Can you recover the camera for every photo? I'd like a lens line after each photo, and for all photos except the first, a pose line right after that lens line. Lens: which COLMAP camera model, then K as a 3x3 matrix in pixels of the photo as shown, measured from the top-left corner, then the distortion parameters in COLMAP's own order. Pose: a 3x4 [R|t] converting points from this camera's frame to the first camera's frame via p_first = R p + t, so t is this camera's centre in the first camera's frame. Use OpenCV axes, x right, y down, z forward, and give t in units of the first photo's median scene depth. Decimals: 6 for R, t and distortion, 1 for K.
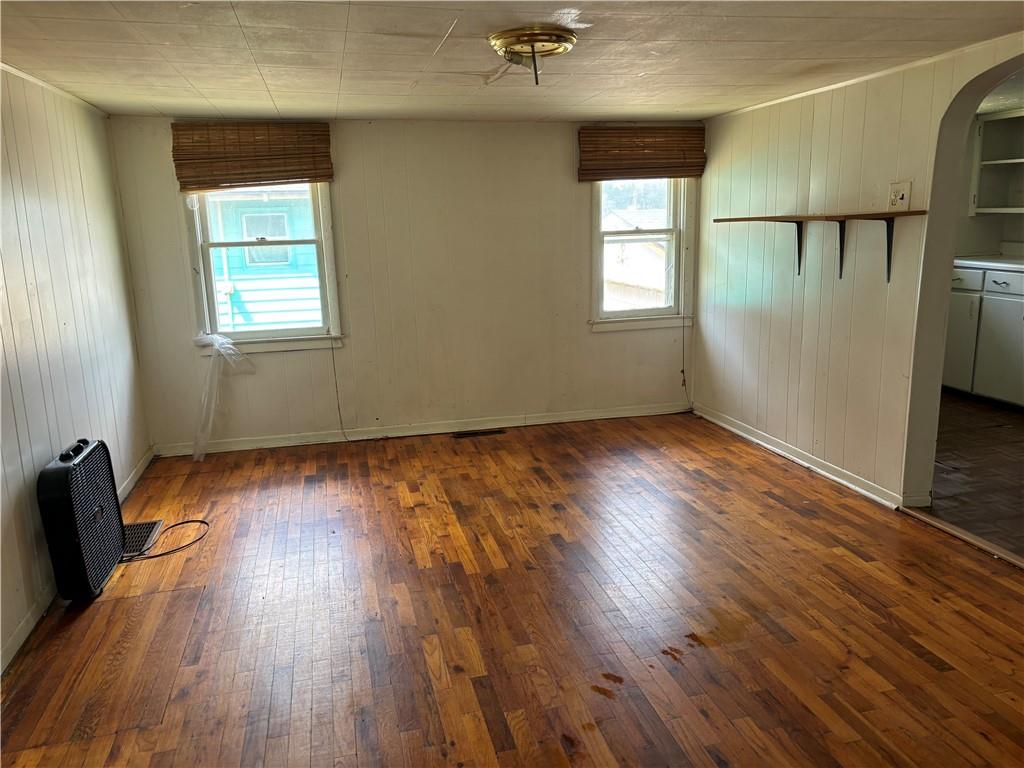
lens RADIAL K [[775.4, 0, 512.0], [0, 775.4, 384.0], [0, 0, 1]] dist [0.057560, -0.040472]
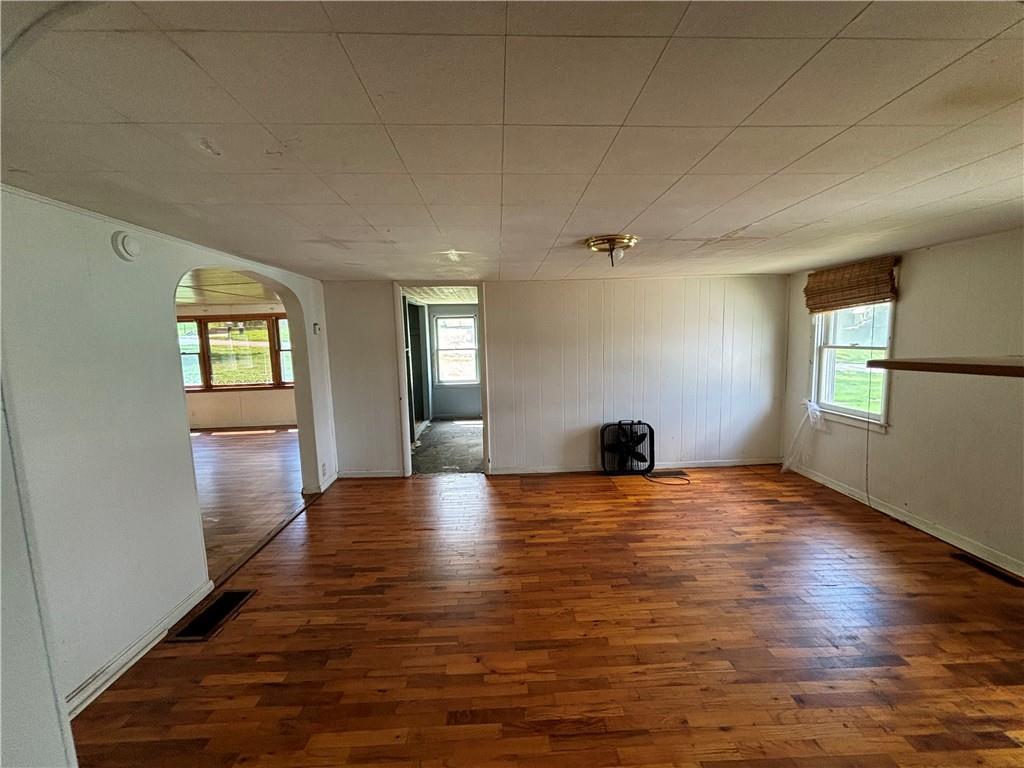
lens RADIAL K [[416.2, 0, 512.0], [0, 416.2, 384.0], [0, 0, 1]] dist [0.001475, -0.000086]
pose [[-0.211358, 0.142421, -0.966977, 0.594144], [-0.173894, 0.968064, 0.180590, -0.155882], [0.961815, 0.206321, -0.179842, 0.601237]]
